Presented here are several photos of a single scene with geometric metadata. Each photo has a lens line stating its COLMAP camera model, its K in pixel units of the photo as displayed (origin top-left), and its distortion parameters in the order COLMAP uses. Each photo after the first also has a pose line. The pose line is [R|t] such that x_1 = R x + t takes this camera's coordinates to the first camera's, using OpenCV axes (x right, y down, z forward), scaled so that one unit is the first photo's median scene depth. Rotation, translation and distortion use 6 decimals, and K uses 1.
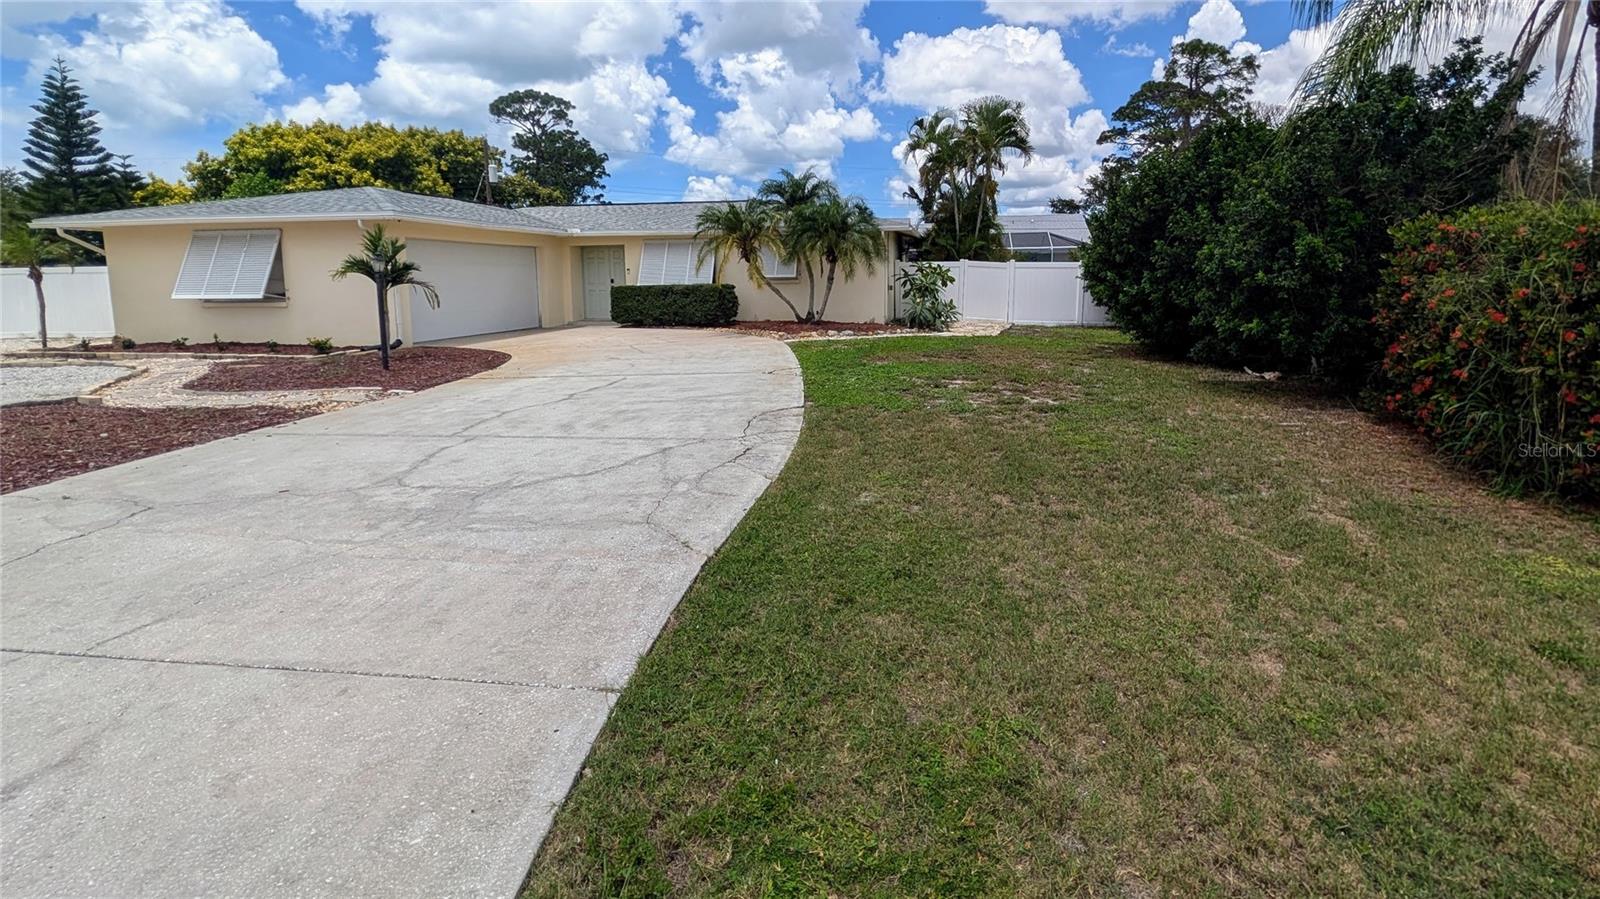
lens RADIAL K [[612.3, 0, 800.0], [0, 612.3, 449.5], [0, 0, 1]] dist [-0.000308, -0.000246]
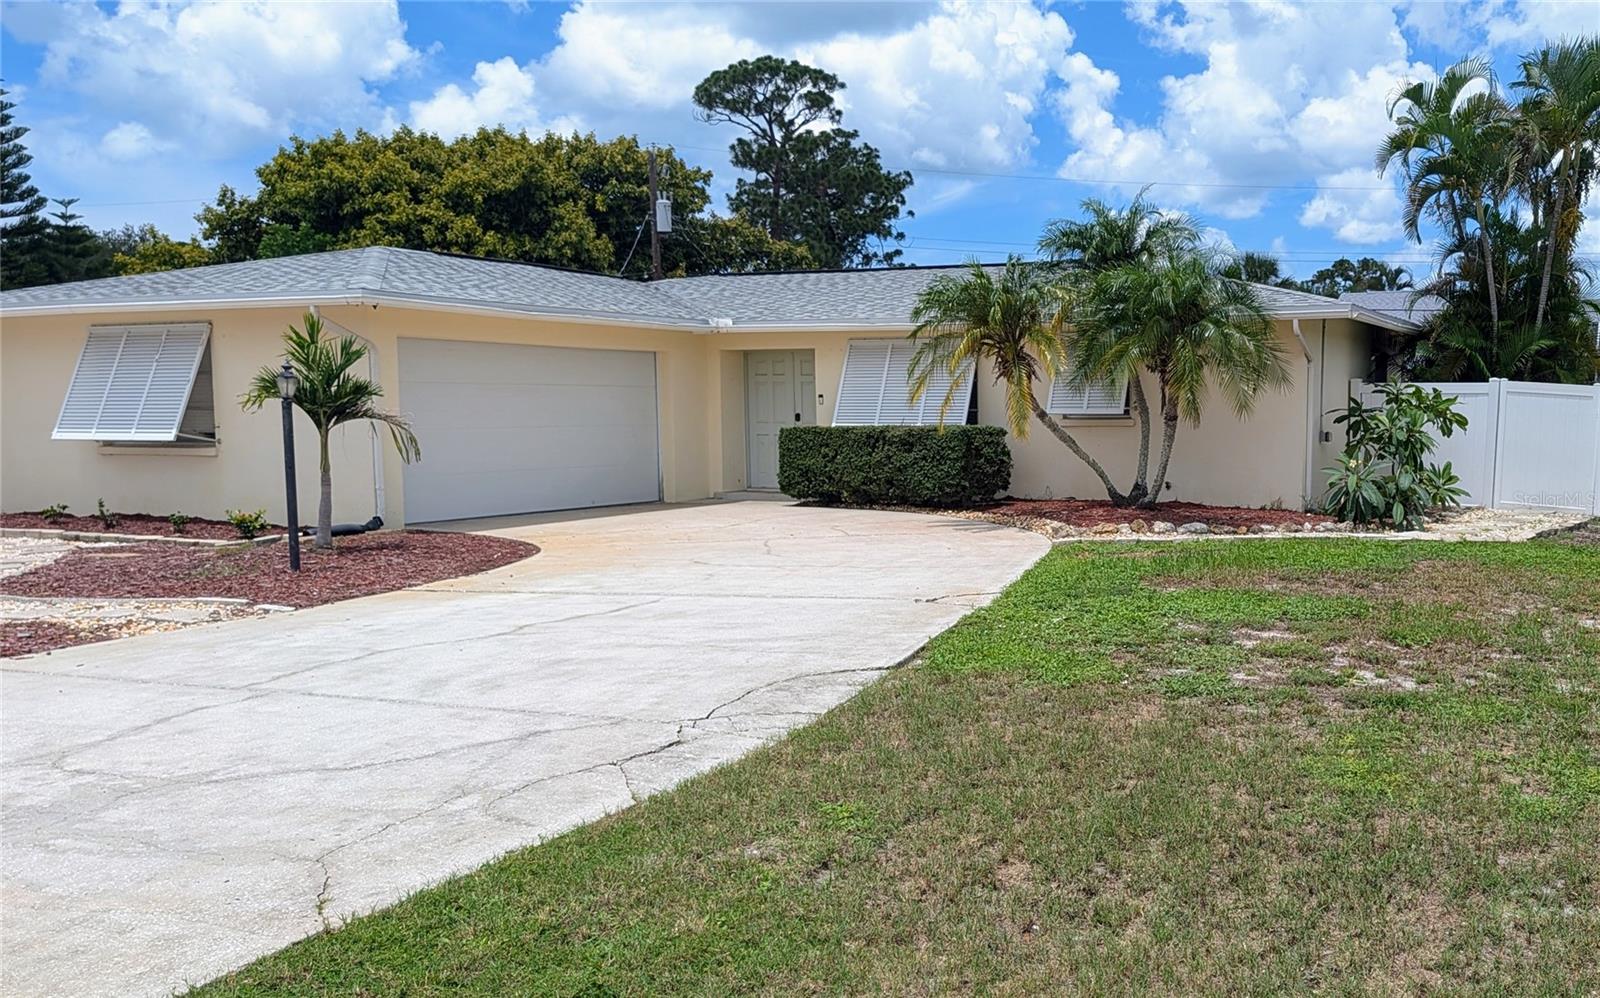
lens RADIAL K [[1201.9, 0, 798.9], [0, 1201.9, 724.1], [0, 0, 1]] dist [0.004582, -0.001897]
pose [[0.977934, 0.060724, -0.199896, -0.169377], [-0.064814, 0.997800, -0.013974, 0.000961], [0.198607, 0.026622, 0.979718, 0.002047]]
